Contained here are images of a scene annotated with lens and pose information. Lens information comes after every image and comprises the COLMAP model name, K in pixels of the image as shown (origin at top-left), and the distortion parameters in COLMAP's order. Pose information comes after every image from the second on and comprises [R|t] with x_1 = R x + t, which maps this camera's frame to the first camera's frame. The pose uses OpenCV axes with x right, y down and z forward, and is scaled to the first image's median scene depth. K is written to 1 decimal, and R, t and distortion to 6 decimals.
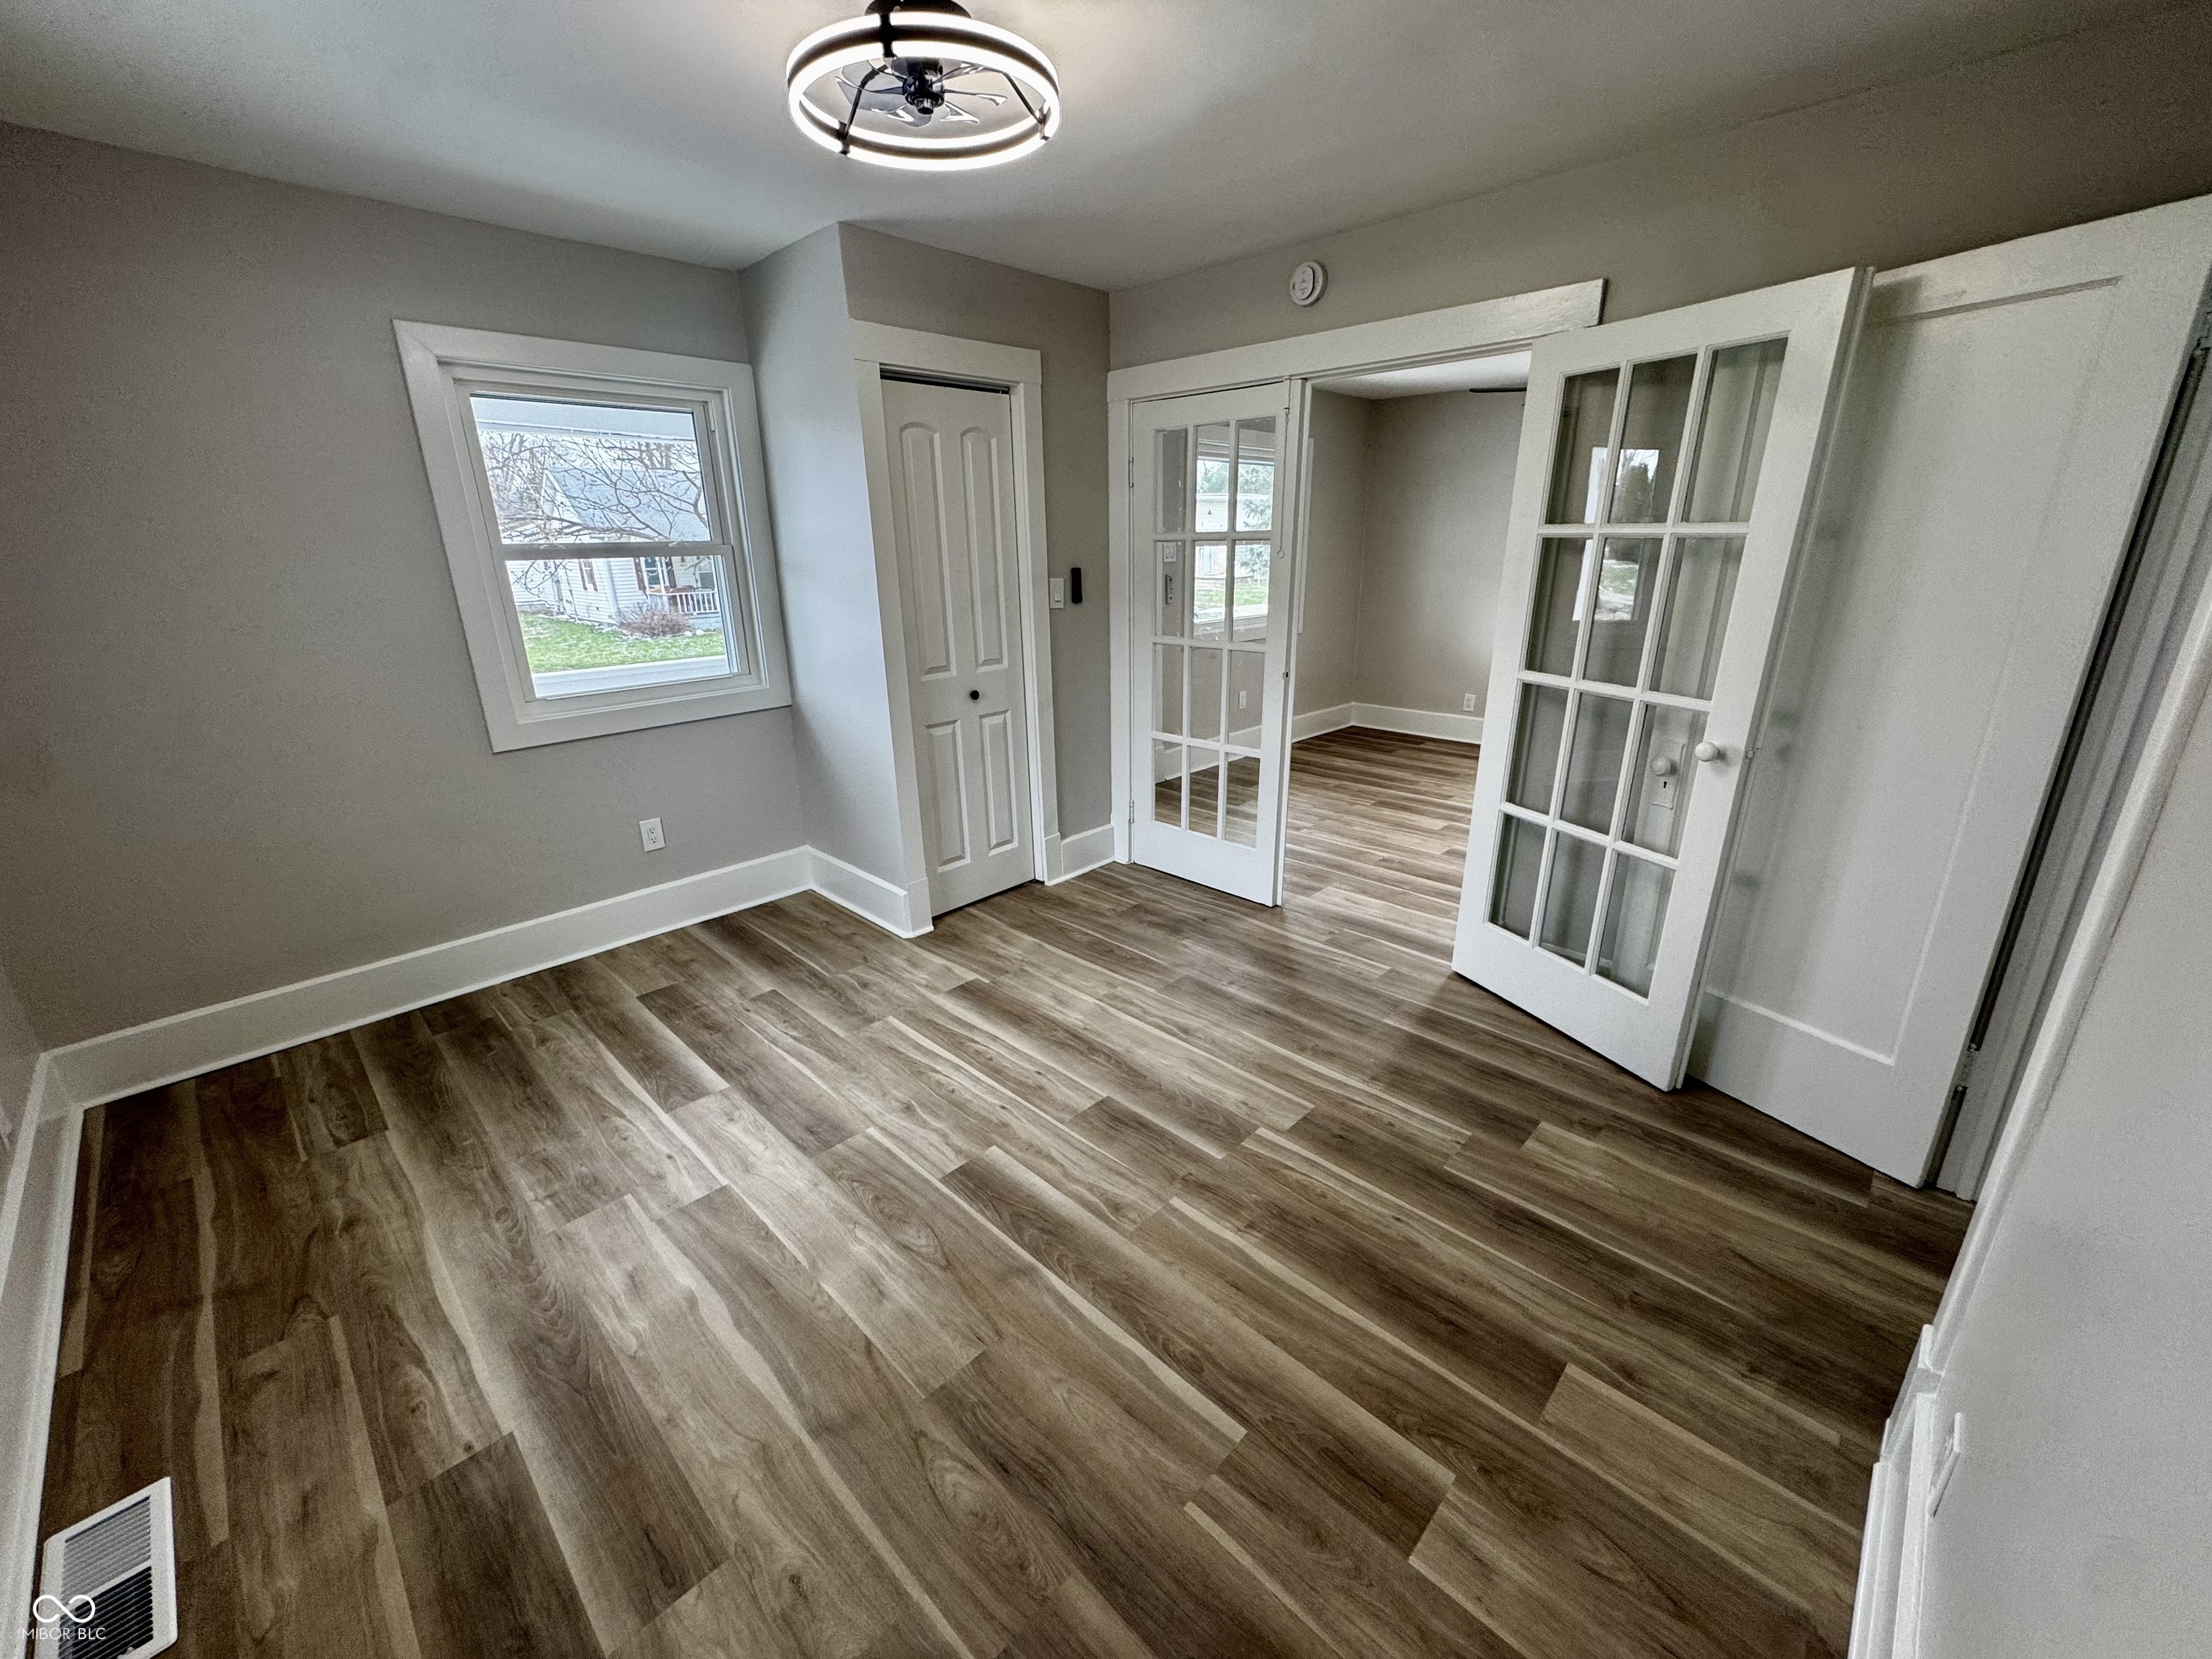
lens RADIAL K [[878.6, 0, 1106.0], [0, 878.6, 829.5], [0, 0, 1]] dist [-0.004371, -0.000343]
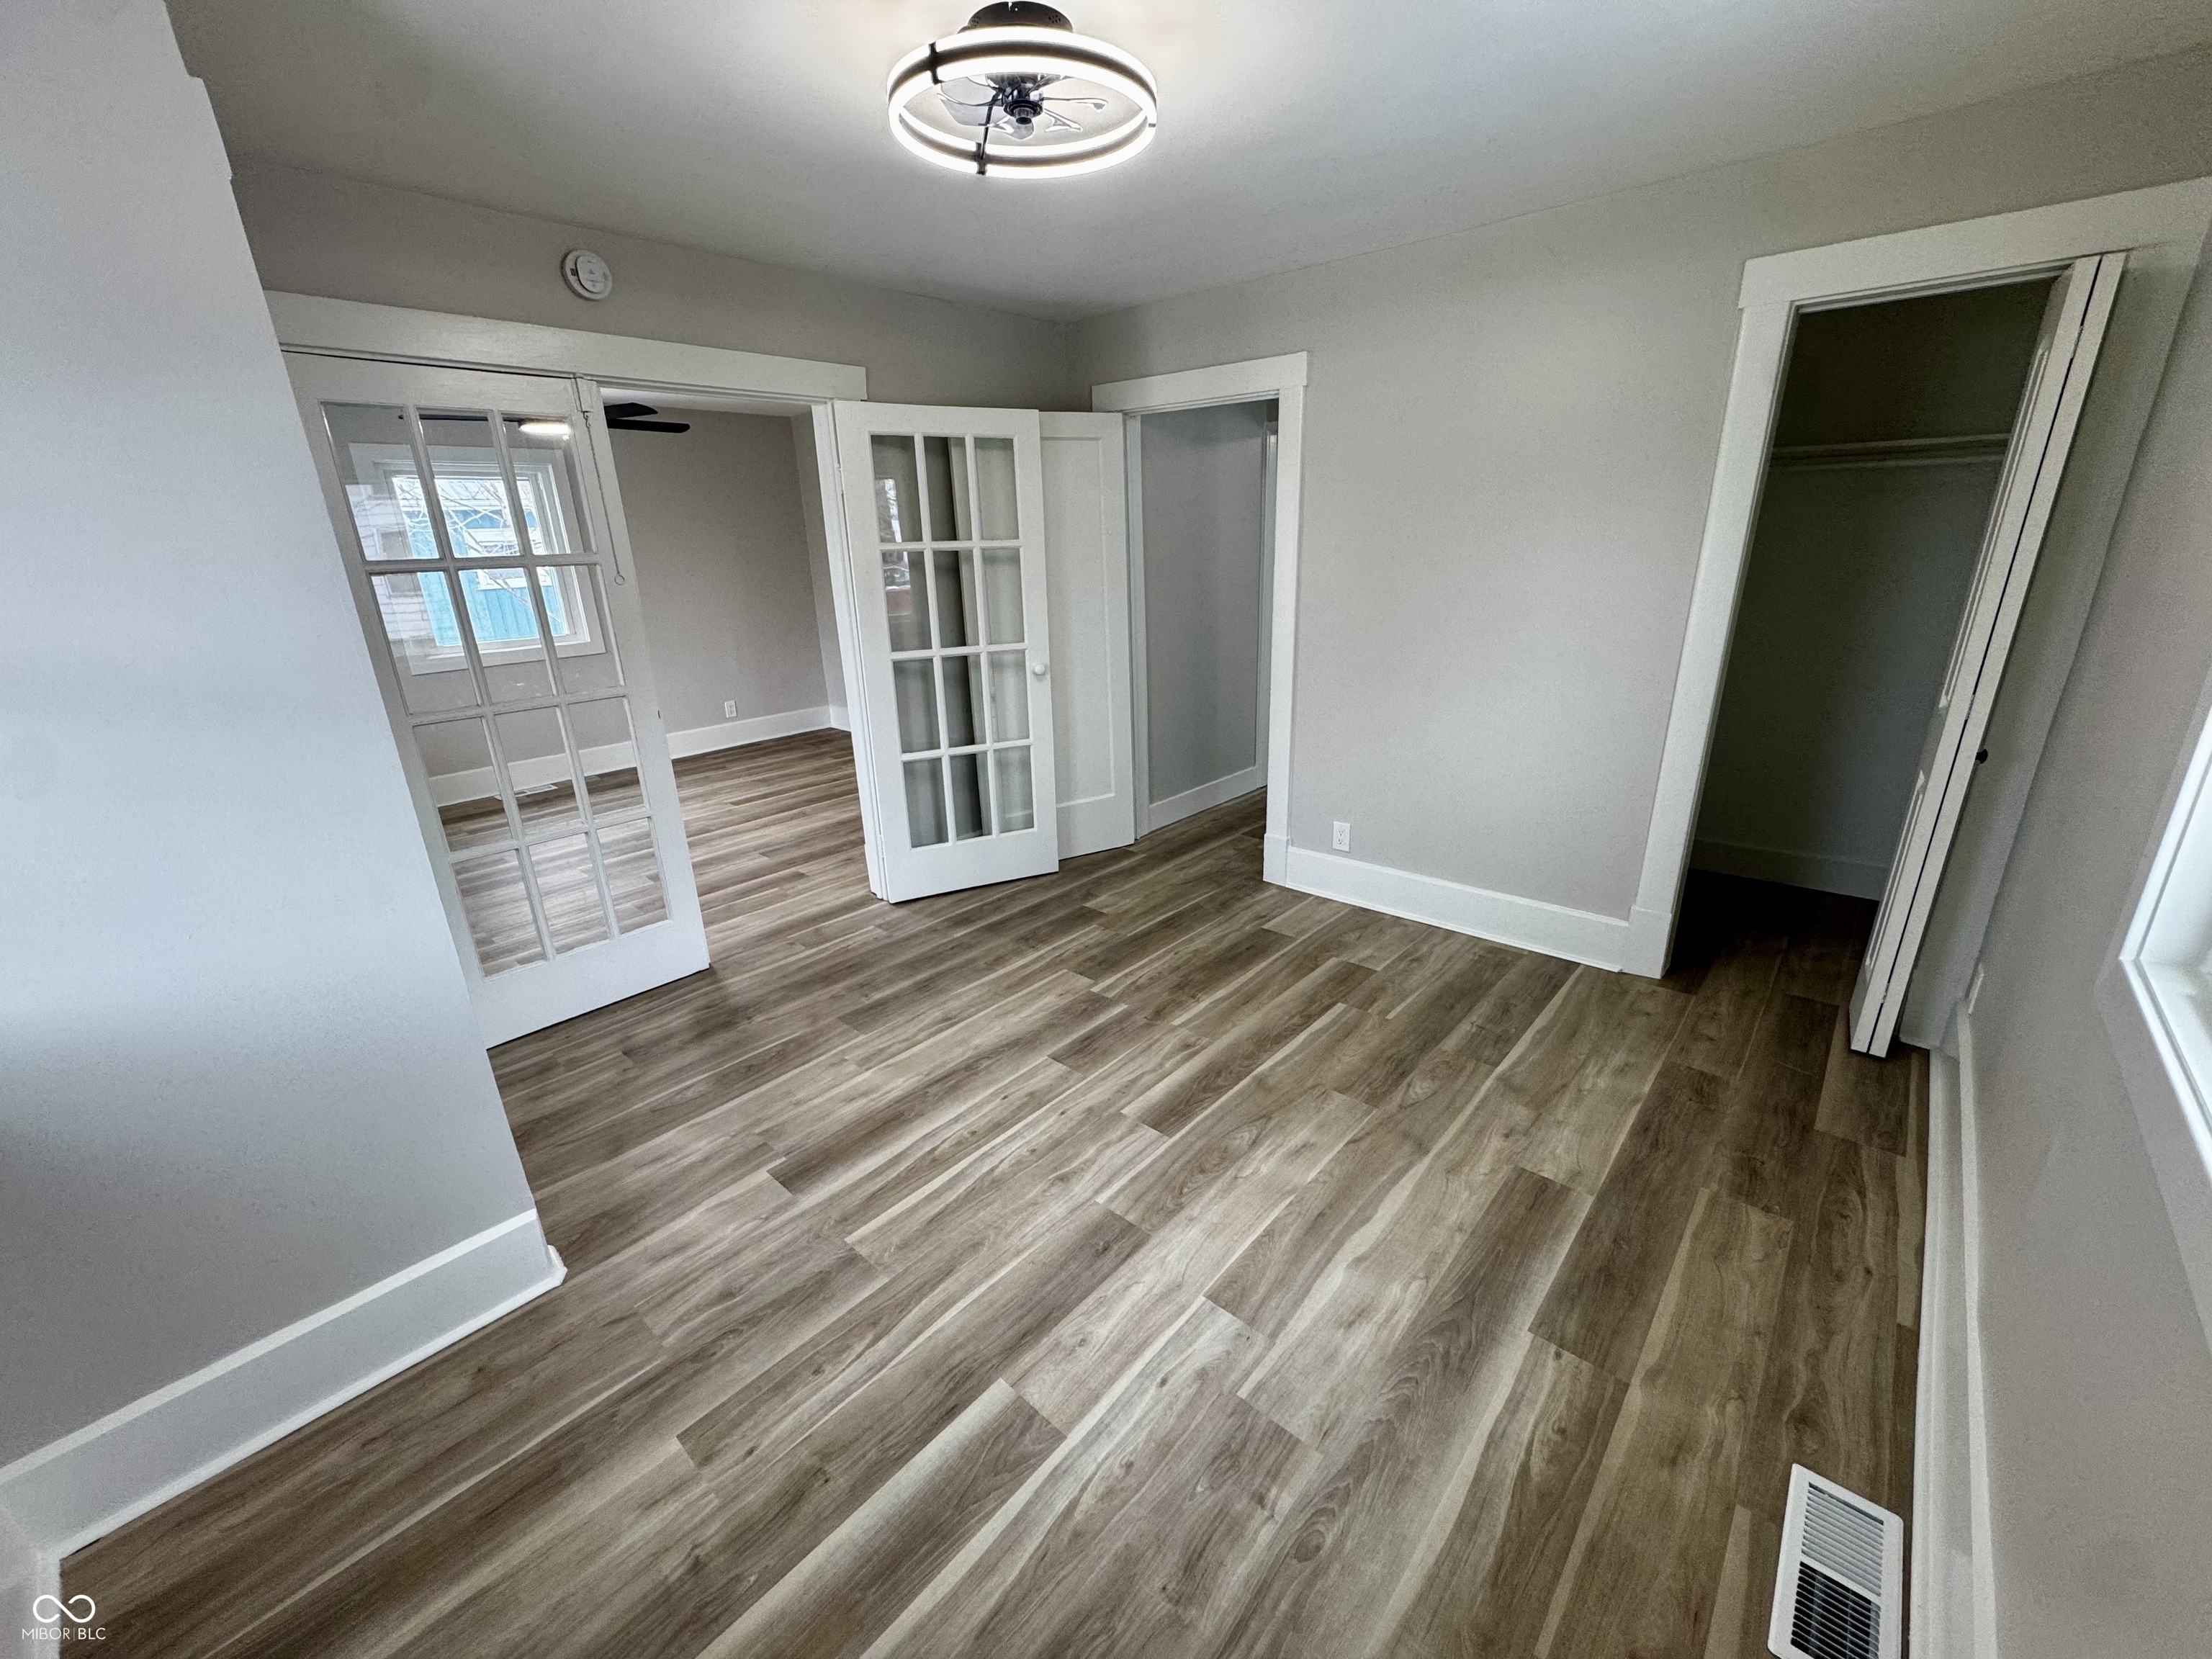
lens RADIAL K [[878.6, 0, 1106.0], [0, 878.6, 829.5], [0, 0, 1]] dist [-0.004371, -0.000343]
pose [[-0.037401, -0.307121, 0.950935, -1.085040], [0.342903, 0.889878, 0.300889, -0.286983], [-0.938626, 0.337332, 0.072031, 0.859352]]
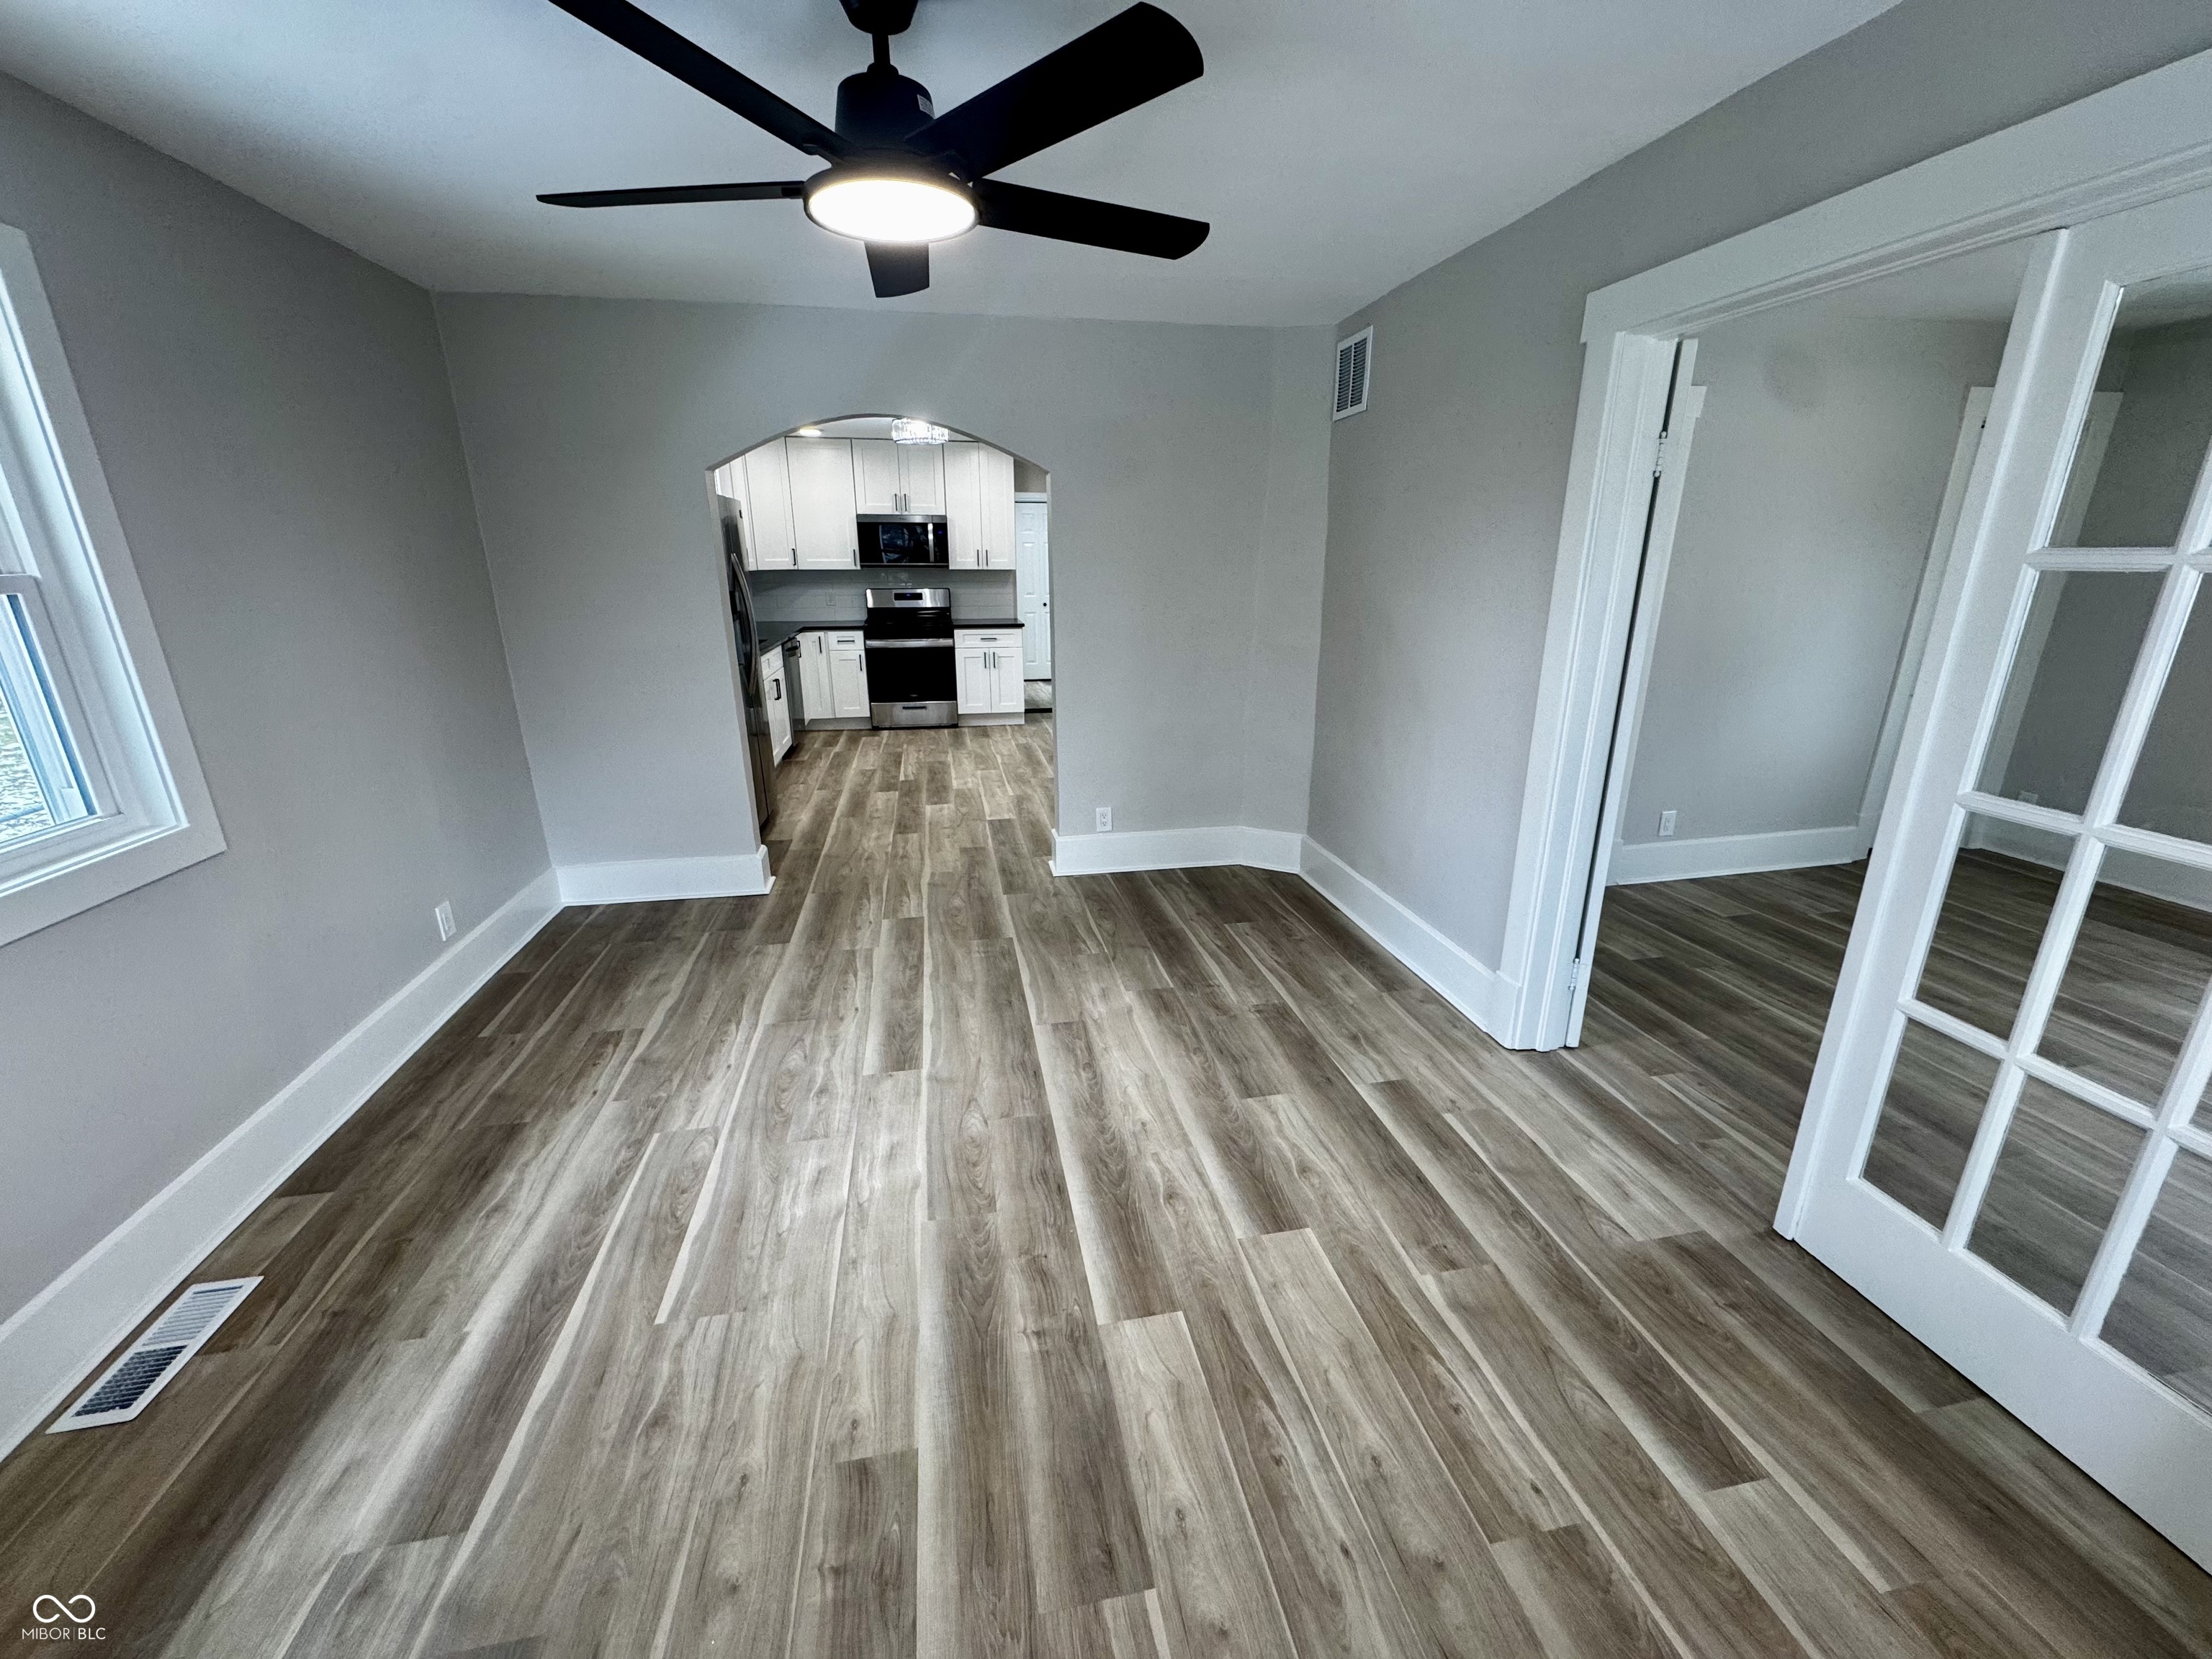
lens RADIAL K [[878.6, 0, 1106.0], [0, 878.6, 829.5], [0, 0, 1]] dist [-0.004371, -0.000343]
pose [[-0.817242, -0.156141, 0.554740, 0.472238], [0.199048, 0.826879, 0.525976, -0.847086], [-0.540829, 0.540270, -0.644681, 2.474140]]
